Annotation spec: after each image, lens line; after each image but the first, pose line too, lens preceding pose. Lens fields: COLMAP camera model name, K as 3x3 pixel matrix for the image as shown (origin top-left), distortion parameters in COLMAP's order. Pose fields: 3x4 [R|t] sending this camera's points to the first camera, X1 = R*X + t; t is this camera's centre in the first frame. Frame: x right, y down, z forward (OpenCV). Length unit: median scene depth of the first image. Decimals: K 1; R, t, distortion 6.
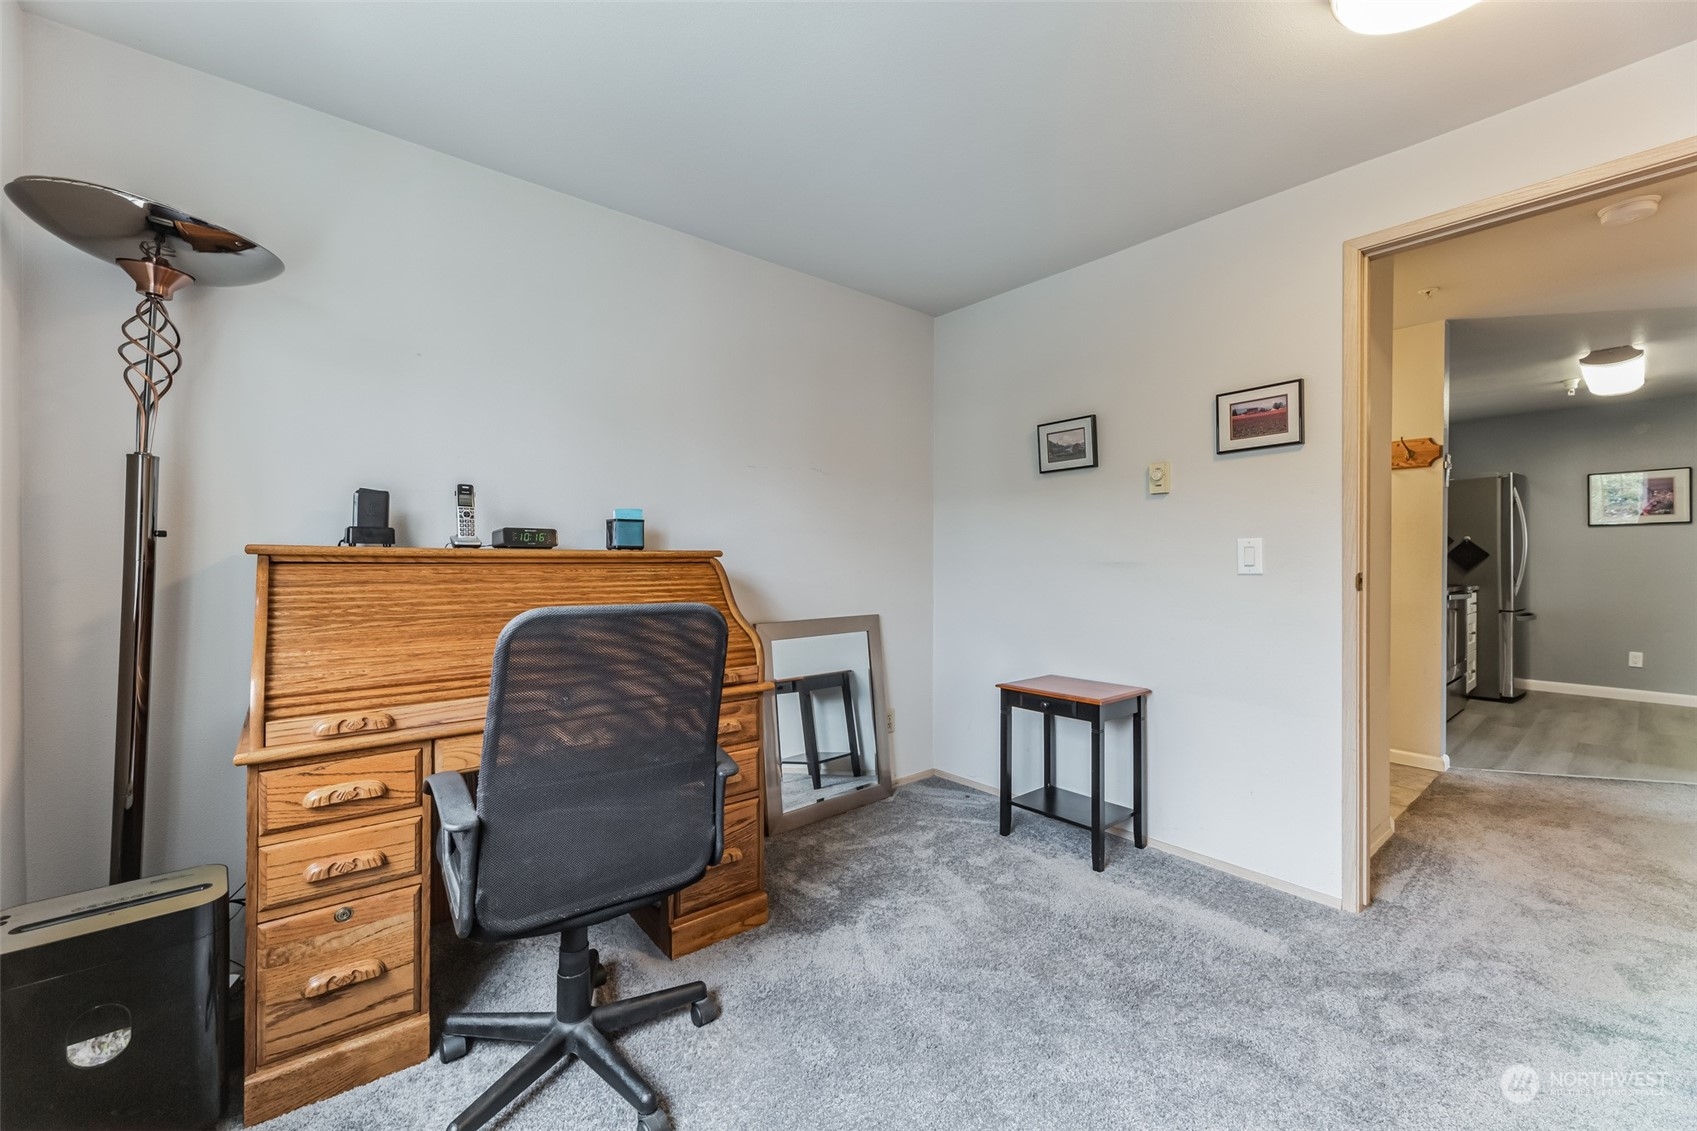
lens RADIAL K [[673.5, 0, 841.8], [0, 673.5, 560.6], [0, 0, 1]] dist [0.002090, 0.000499]
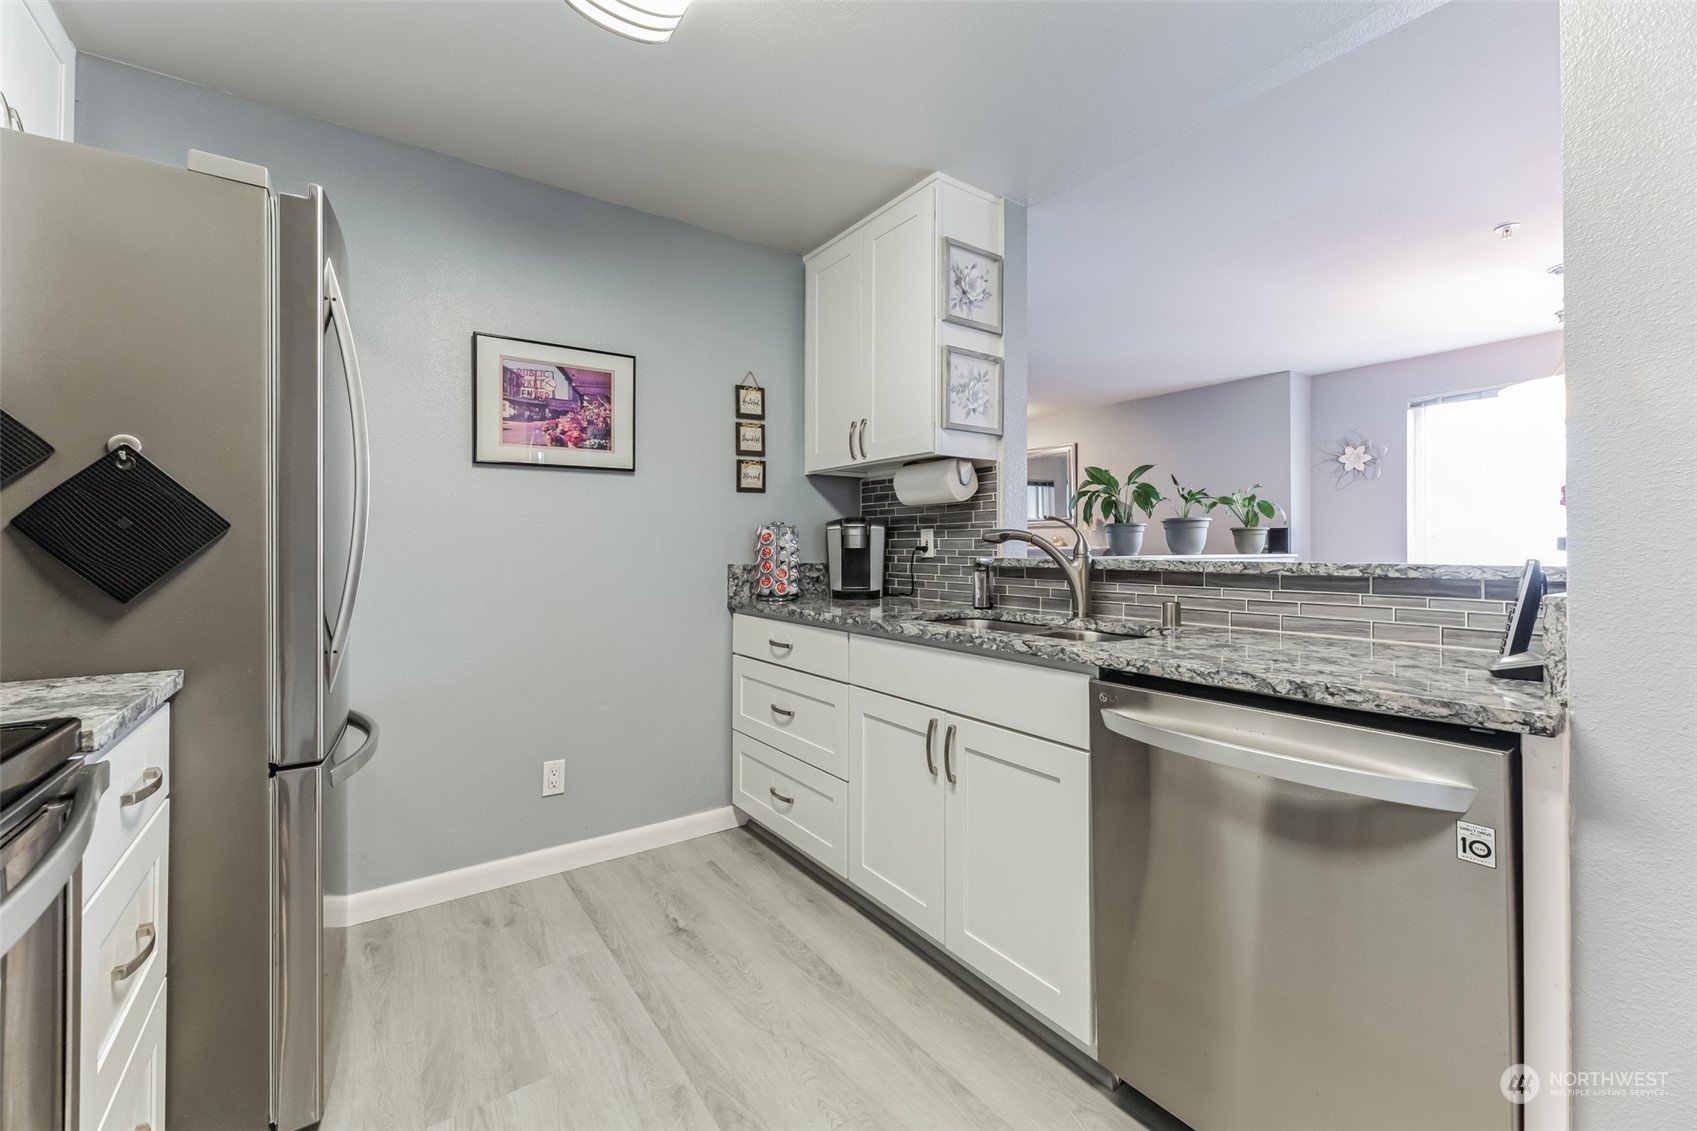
lens RADIAL K [[686.2, 0, 845.4], [0, 686.2, 541.1], [0, 0, 1]] dist [0.000882, 0.000214]
pose [[0.085577, 0.010169, 0.996280, 0.743711], [0.002272, 0.999943, -0.010402, -0.000800], [-0.996329, 0.003154, 0.085549, 0.770550]]
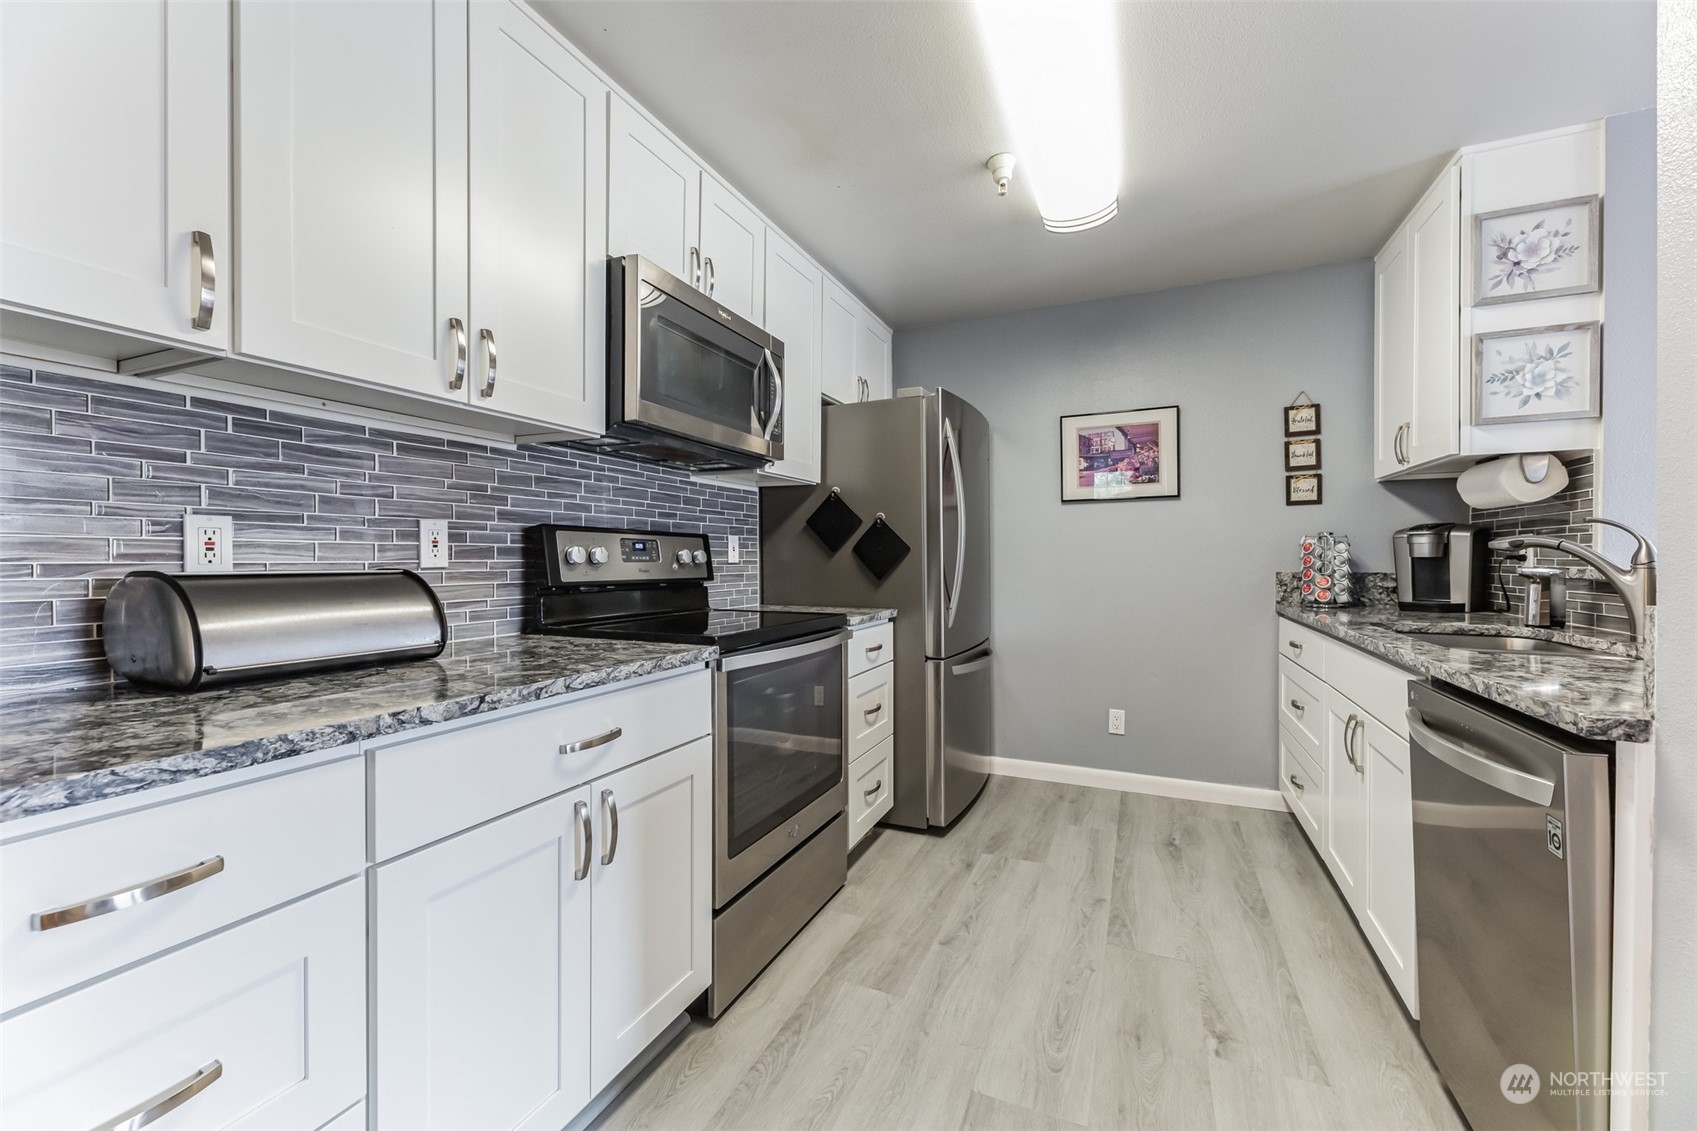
lens RADIAL K [[673.5, 0, 841.8], [0, 673.5, 560.6], [0, 0, 1]] dist [0.002090, 0.000499]
pose [[0.900514, -0.003528, 0.434813, 0.683513], [0.003263, 0.999994, 0.001356, -0.000373], [-0.434815, 0.000198, 0.900520, 0.557484]]
